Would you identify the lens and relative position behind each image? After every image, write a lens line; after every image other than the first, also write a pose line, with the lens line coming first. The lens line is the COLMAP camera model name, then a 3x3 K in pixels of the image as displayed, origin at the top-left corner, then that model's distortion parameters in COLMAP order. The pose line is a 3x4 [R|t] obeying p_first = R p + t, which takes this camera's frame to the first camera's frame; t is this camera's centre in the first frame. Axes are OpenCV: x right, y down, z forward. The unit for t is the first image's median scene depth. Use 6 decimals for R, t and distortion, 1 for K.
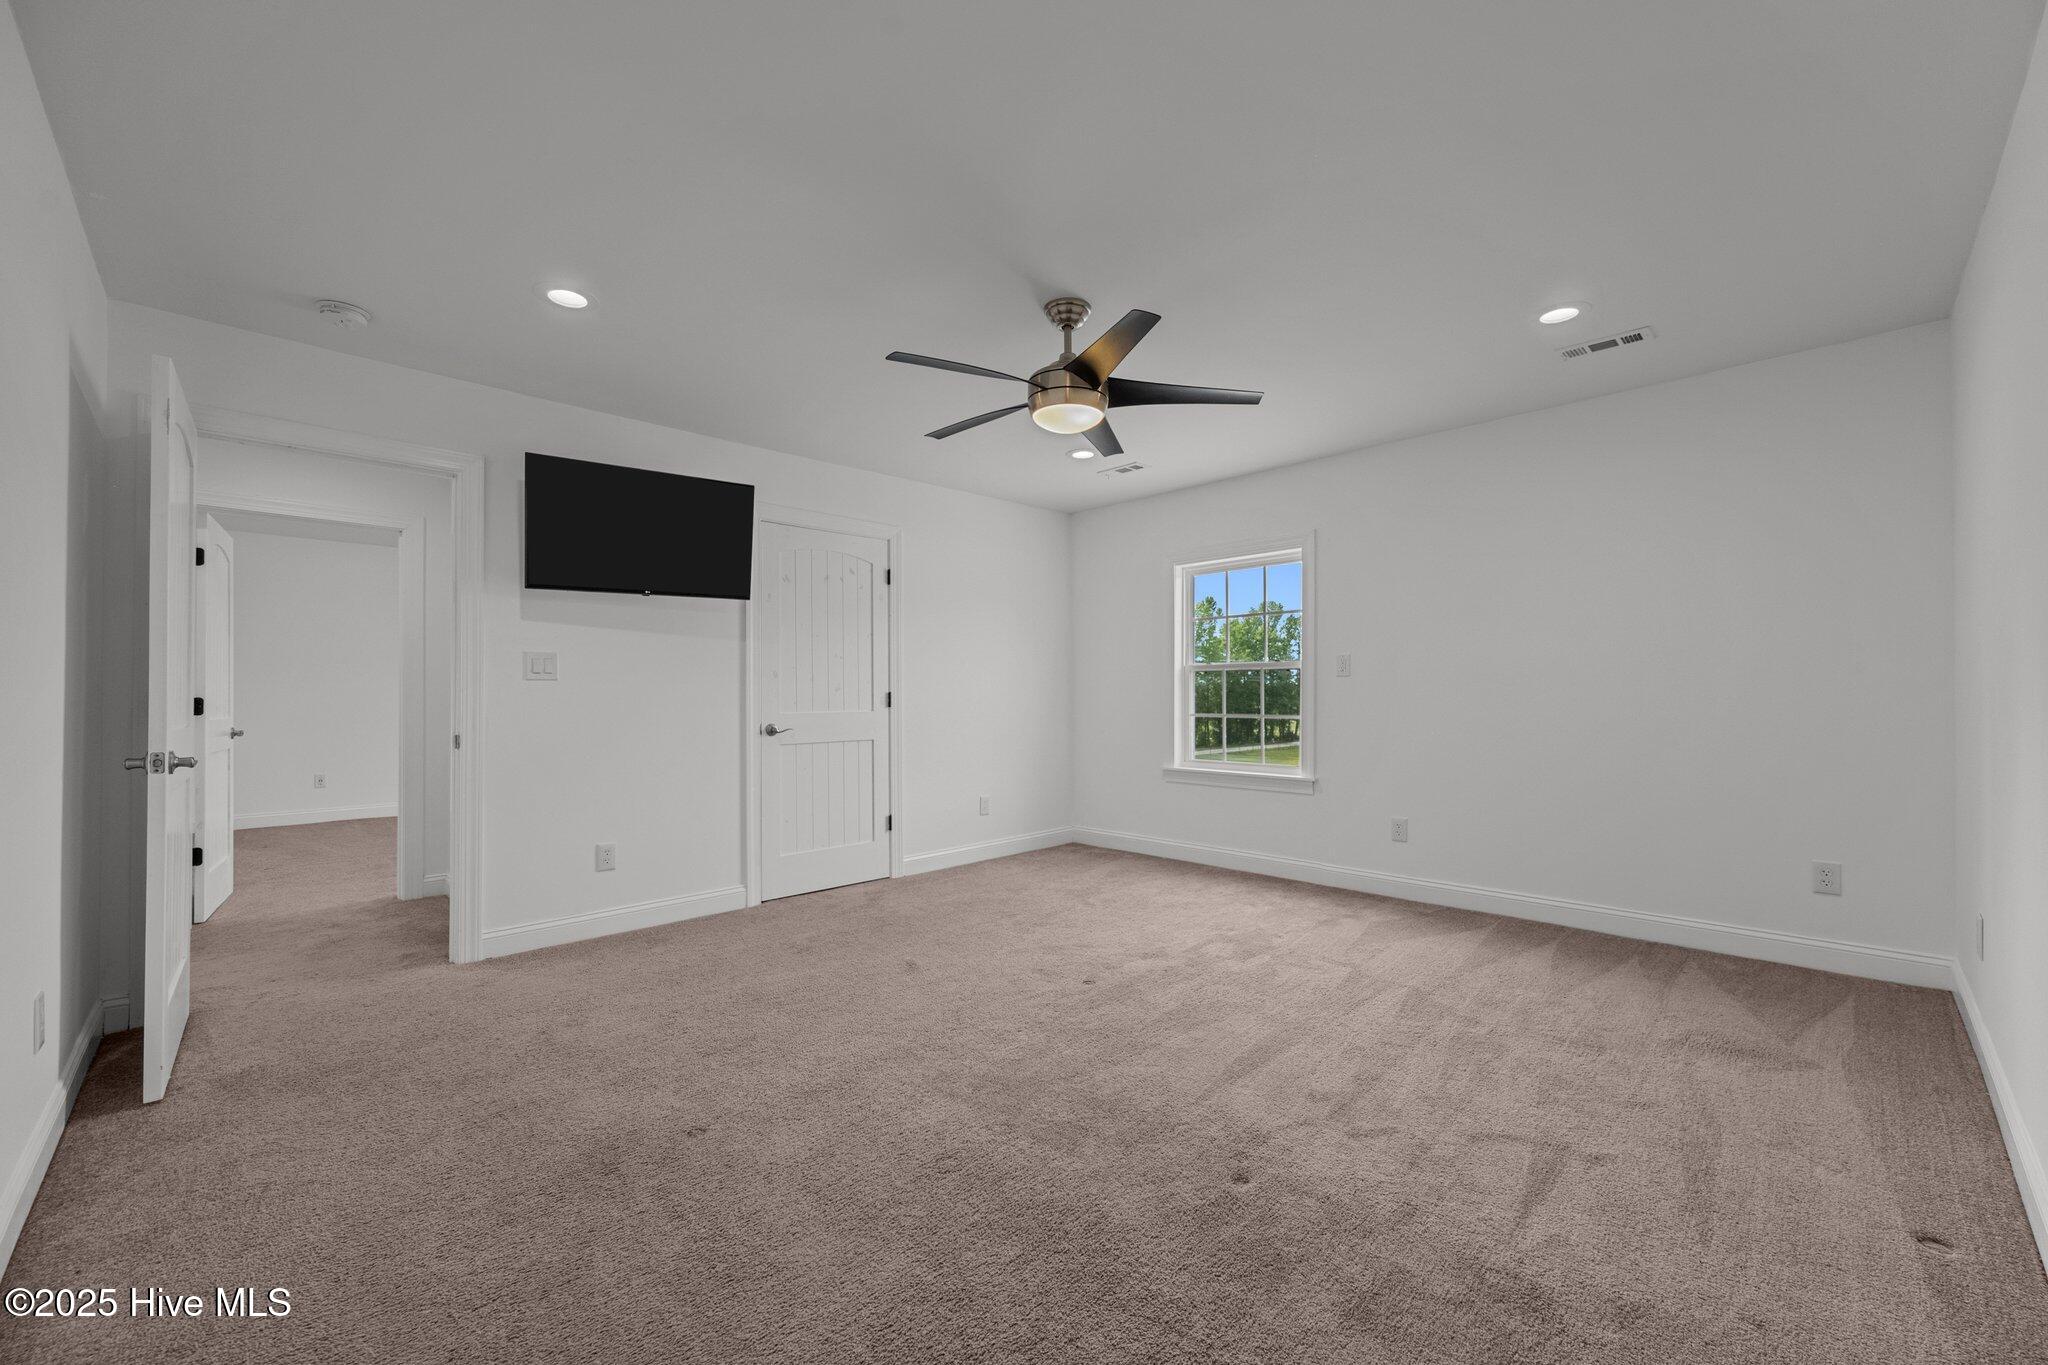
lens RADIAL K [[813.3, 0, 1025.4], [0, 813.3, 688.3], [0, 0, 1]] dist [0.000495, 0.000027]
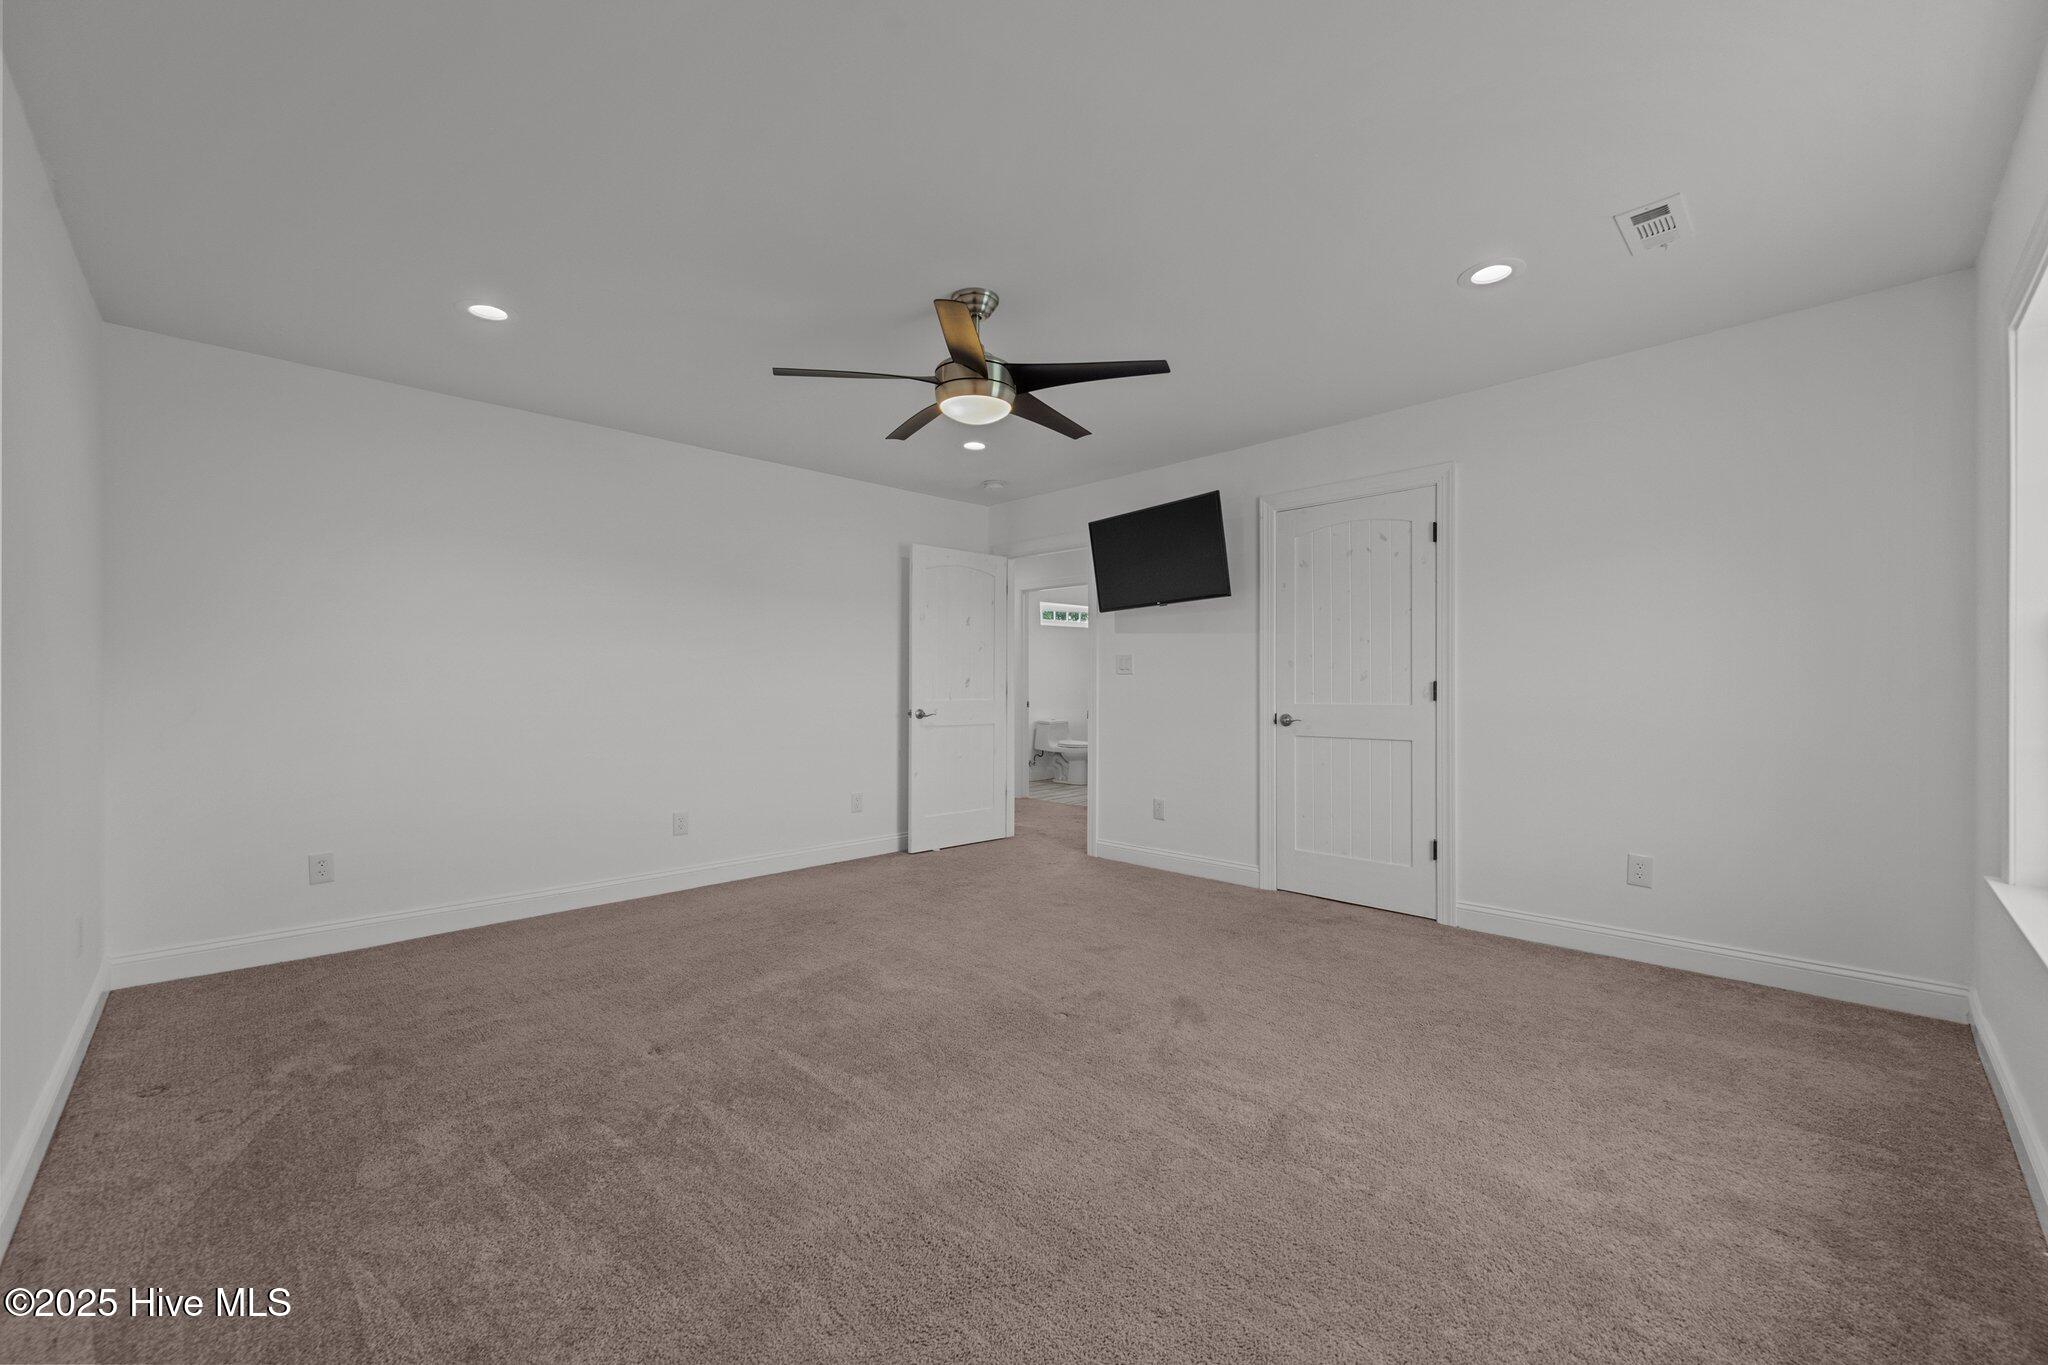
lens RADIAL K [[813.3, 0, 1013.8], [0, 813.3, 683.7], [0, 0, 1]] dist [0.000495, 0.000027]
pose [[-0.010762, 0.006970, -0.999918, 0.694746], [0.016084, 0.999848, 0.006797, -0.005083], [0.999813, -0.016009, -0.010872, 0.690875]]
